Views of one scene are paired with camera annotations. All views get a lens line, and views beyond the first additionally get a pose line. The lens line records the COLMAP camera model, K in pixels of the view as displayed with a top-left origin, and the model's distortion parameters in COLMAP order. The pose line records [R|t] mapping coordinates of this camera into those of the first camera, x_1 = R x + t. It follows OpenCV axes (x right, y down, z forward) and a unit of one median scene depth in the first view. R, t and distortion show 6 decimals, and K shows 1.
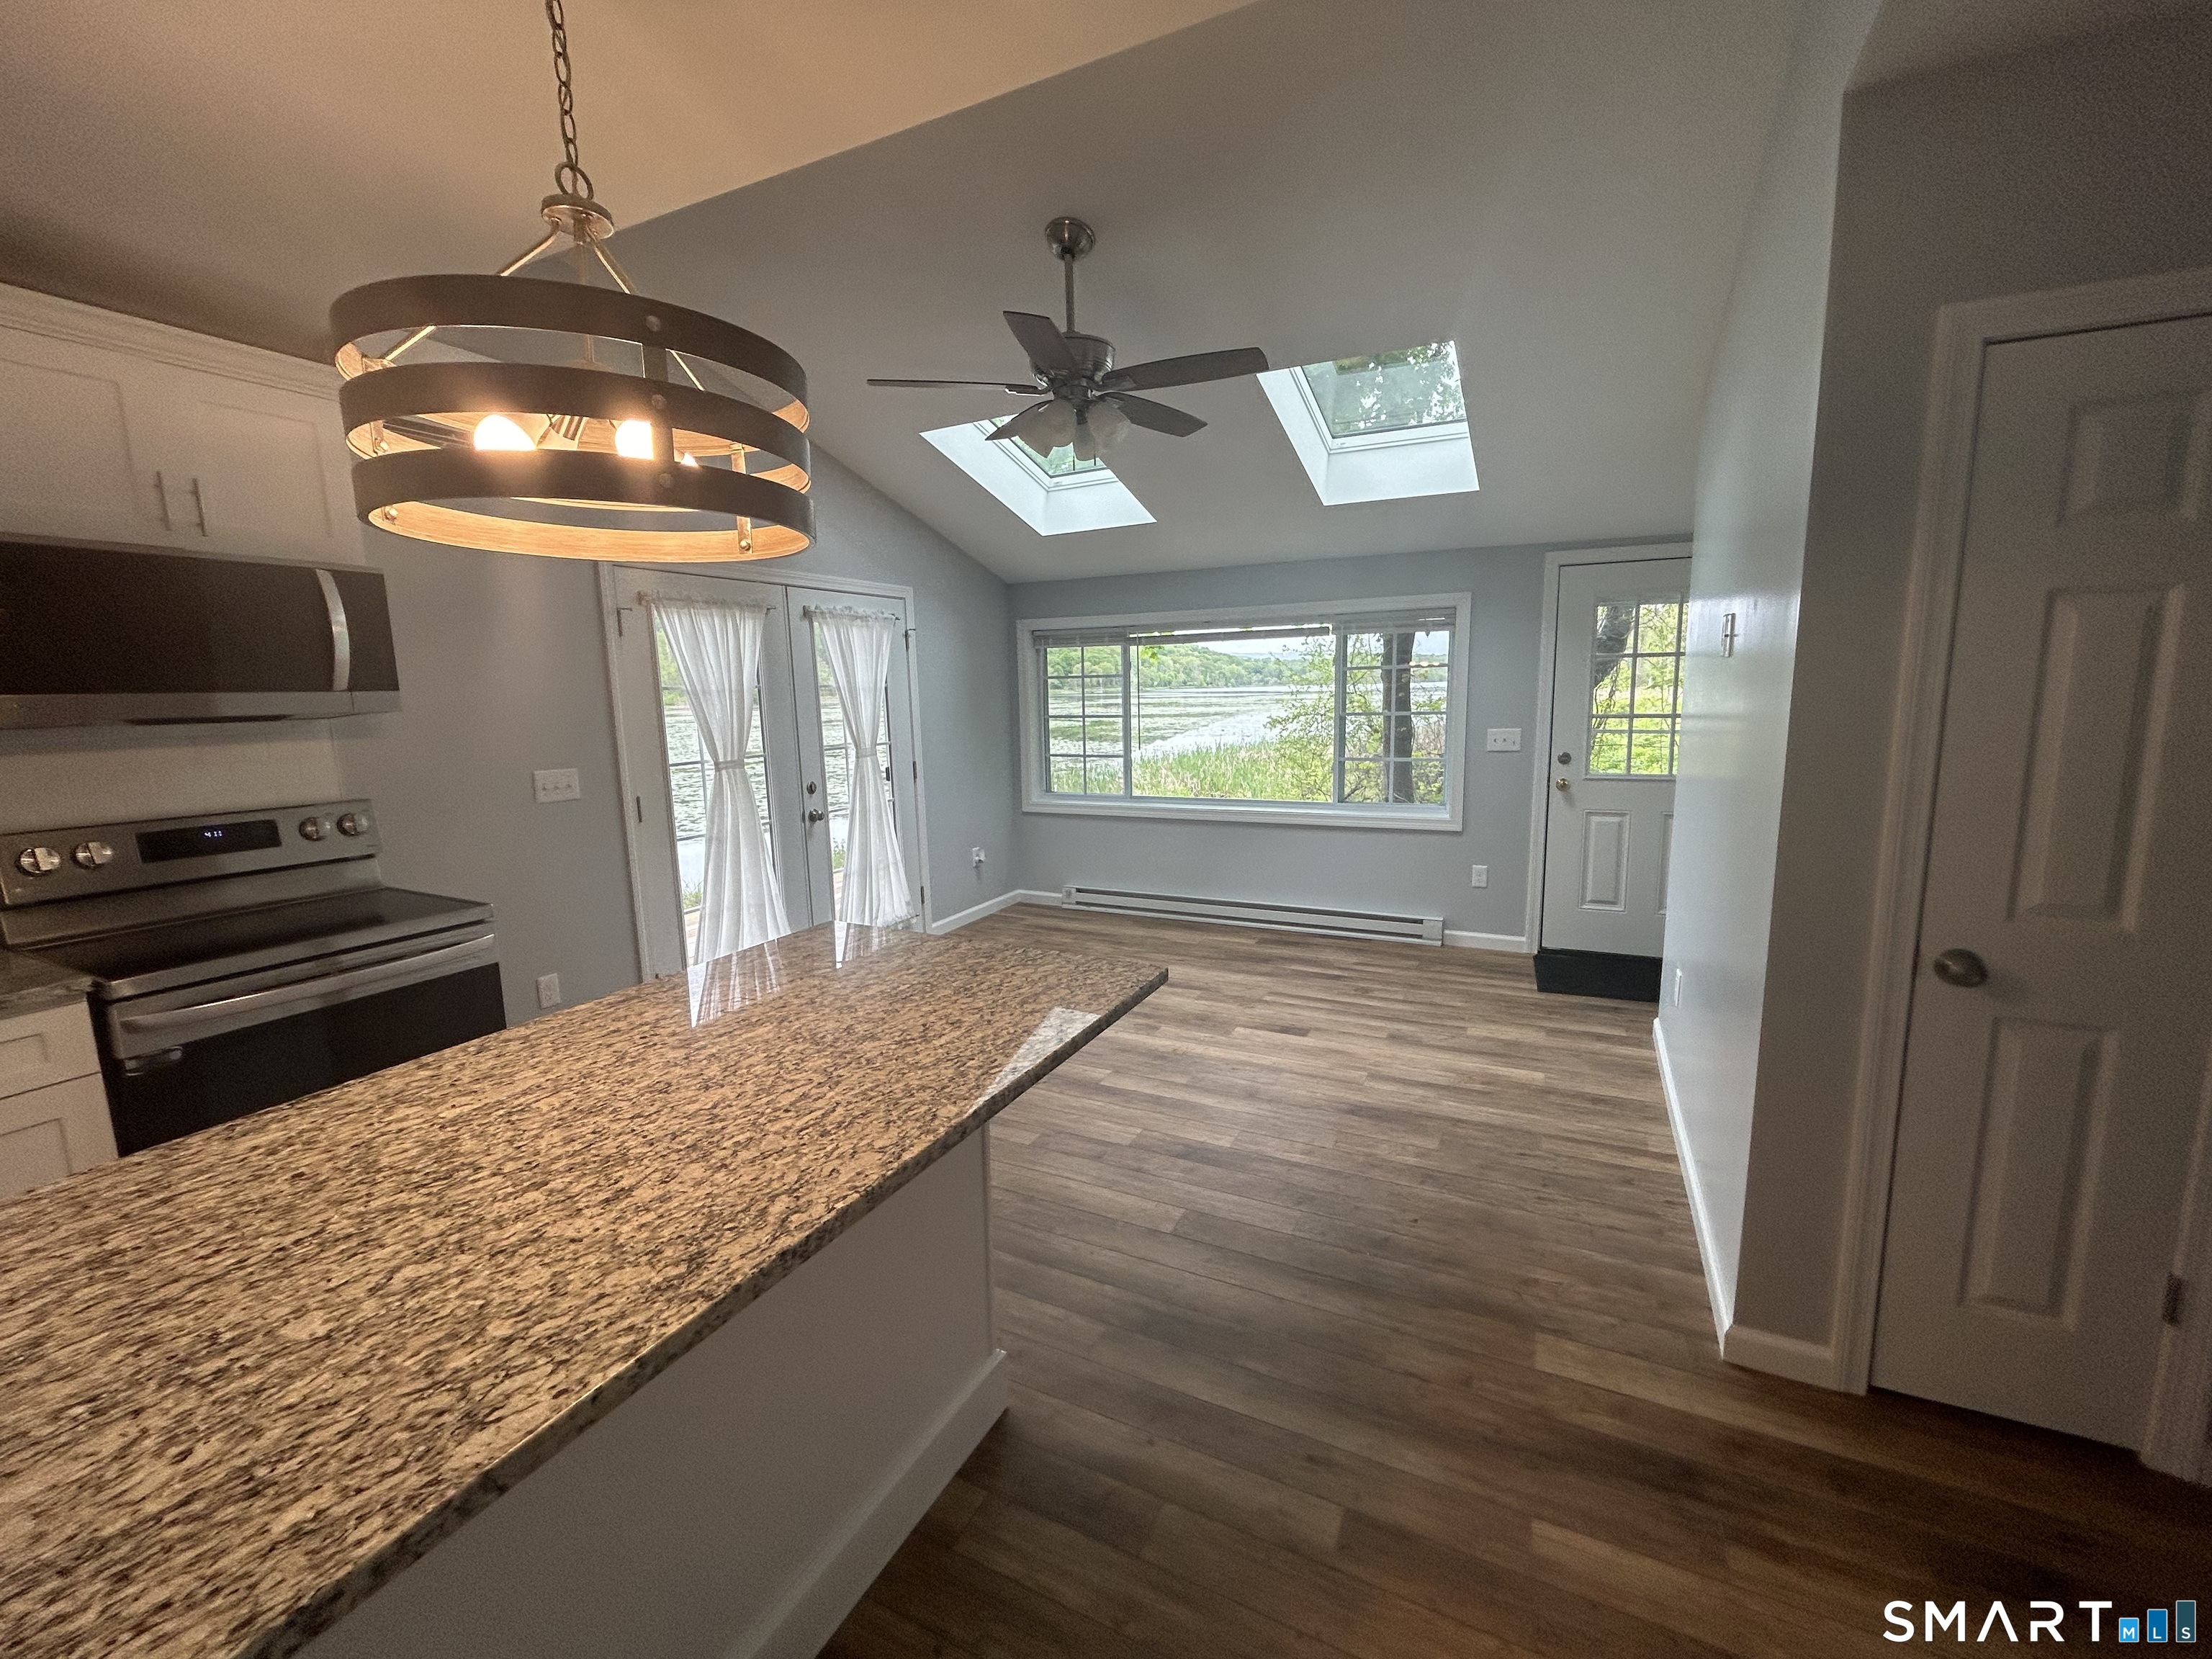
lens RADIAL K [[901.8, 0, 1103.2], [0, 901.8, 821.7], [0, 0, 1]] dist [0.008599, 0.000088]
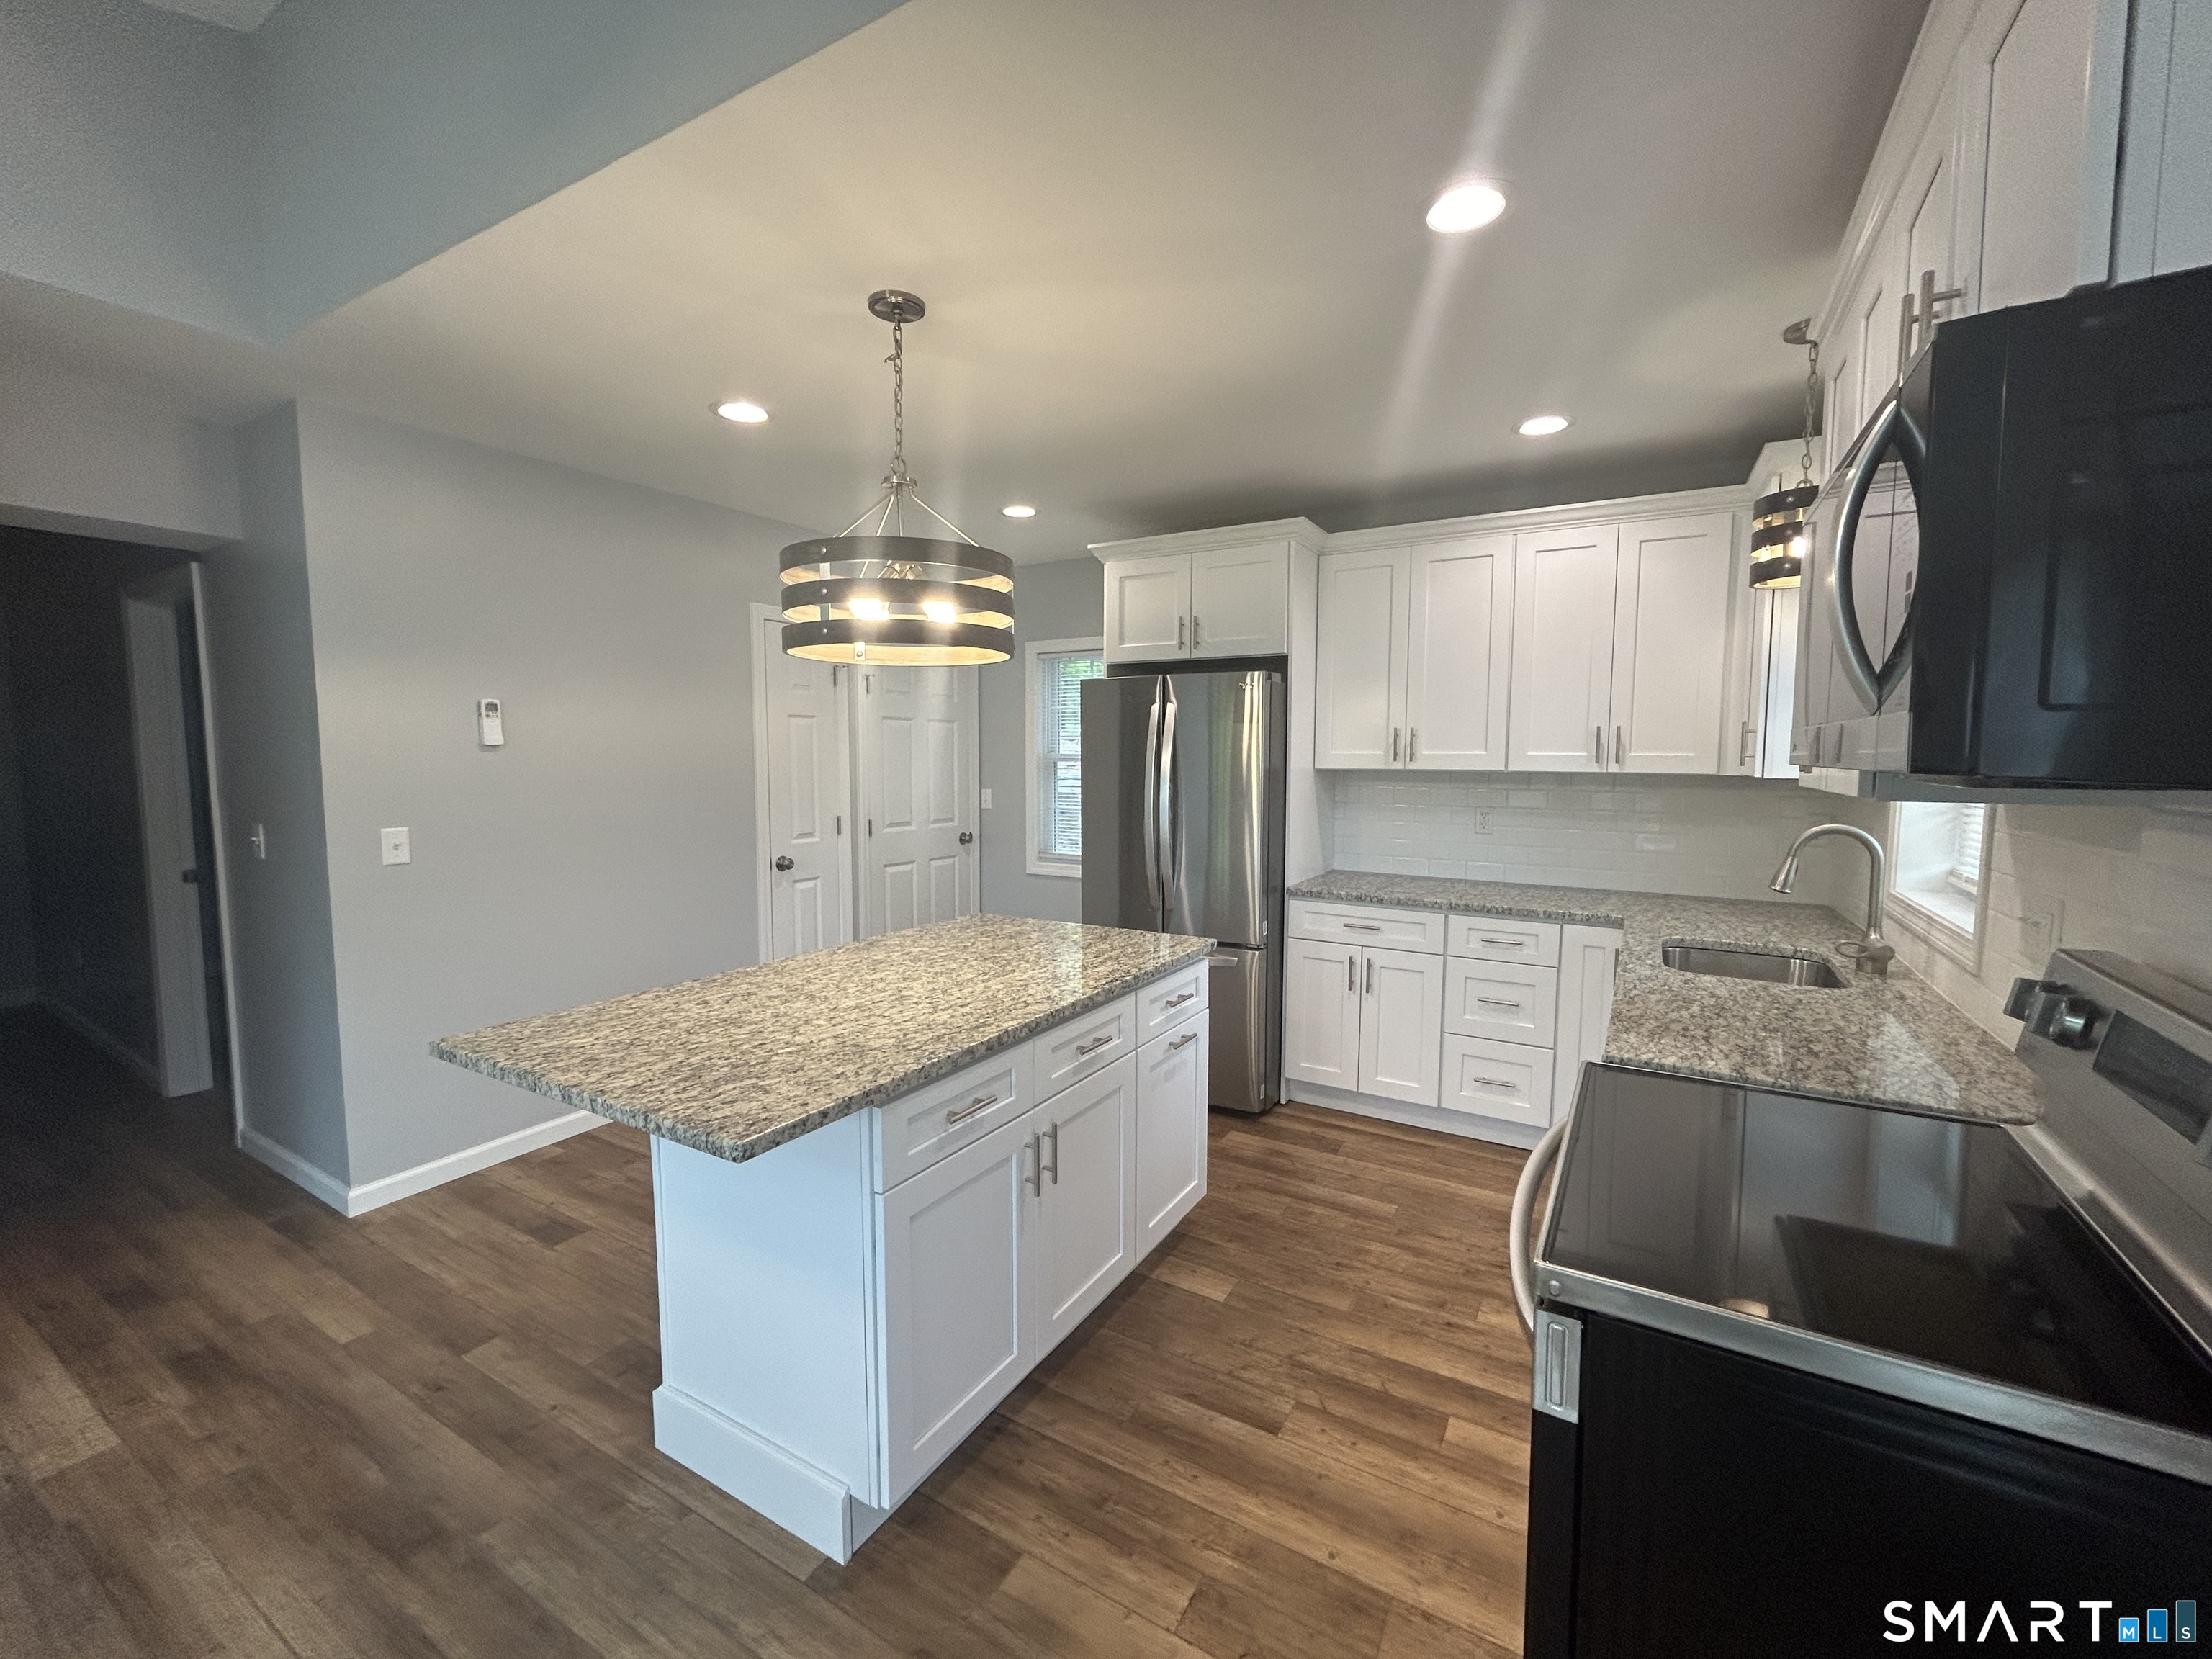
lens RADIAL K [[901.8, 0, 1105.5], [0, 901.8, 823.4], [0, 0, 1]] dist [0.008599, 0.000088]
pose [[-0.997199, 0.019646, 0.072162, -0.705312], [0.035347, 0.974121, 0.223247, -0.248068], [-0.065909, 0.225173, -0.972087, 1.824063]]
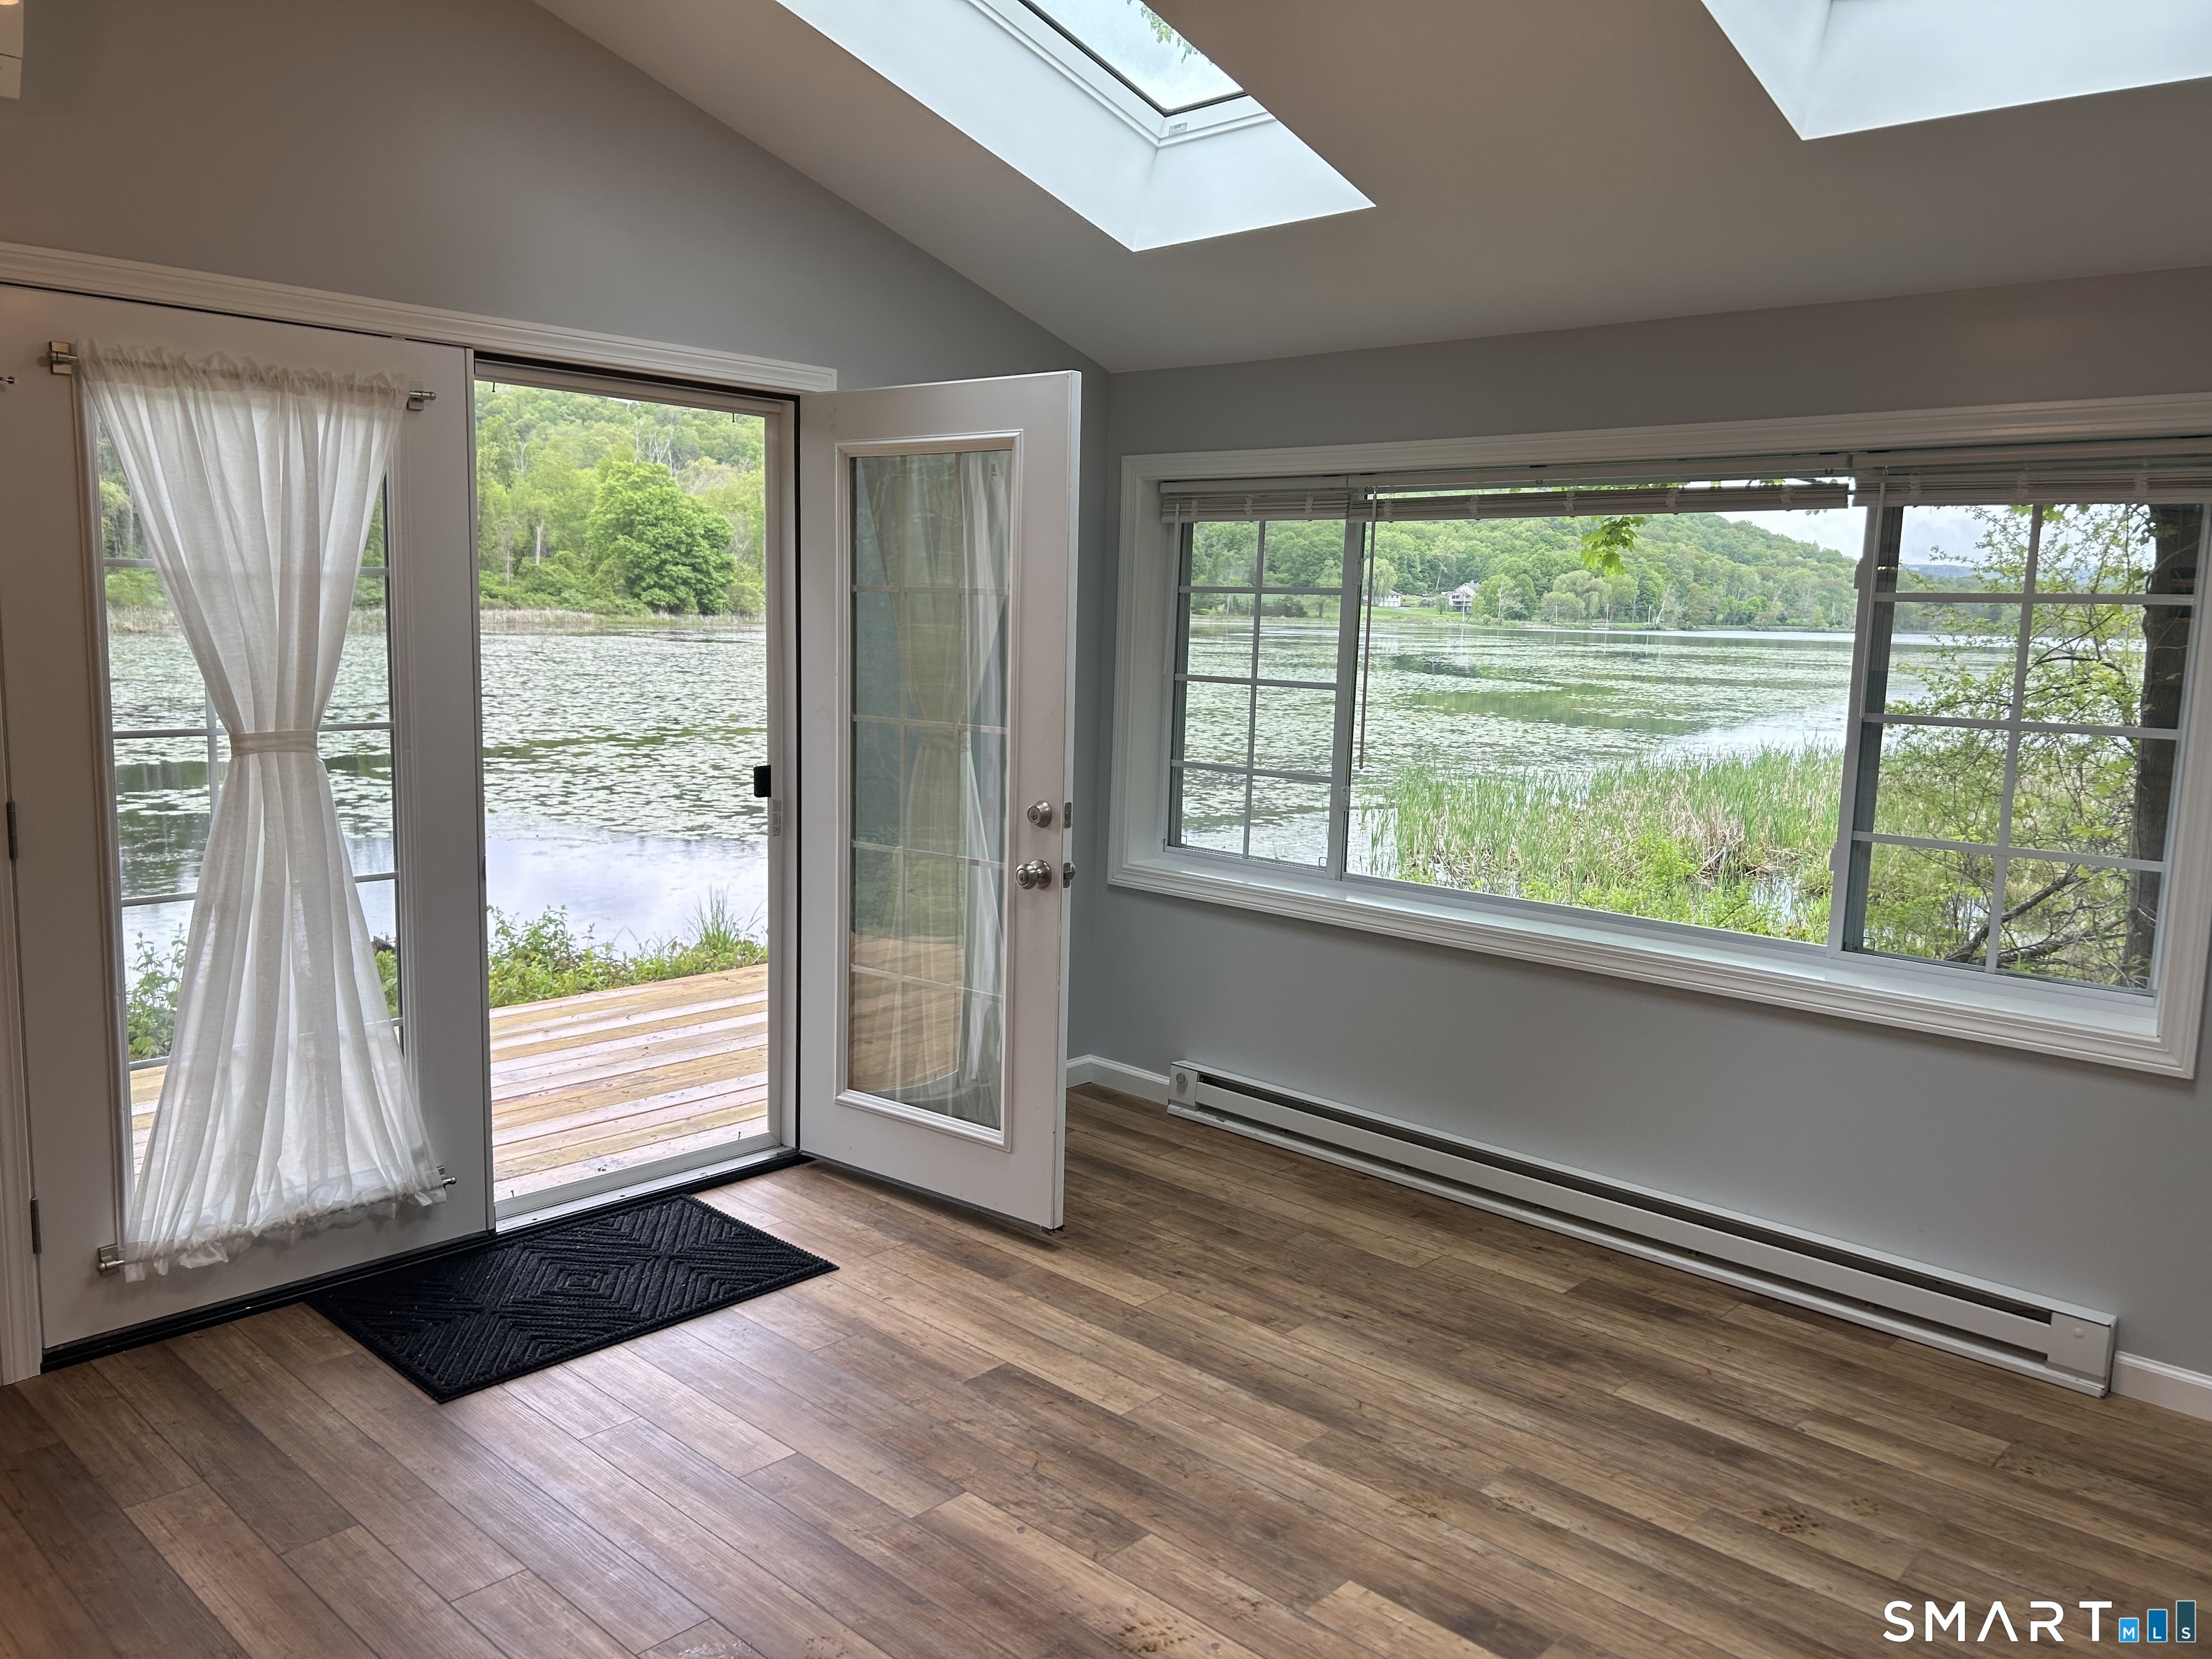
lens RADIAL K [[1656.8, 0, 1100.8], [0, 1656.8, 831.5], [0, 0, 1]] dist [0.053025, -0.057152]
pose [[0.955378, 0.087456, -0.282141, 0.173134], [-0.091567, 0.995798, -0.001391, -0.045887], [0.280834, 0.027164, 0.959372, 0.267582]]
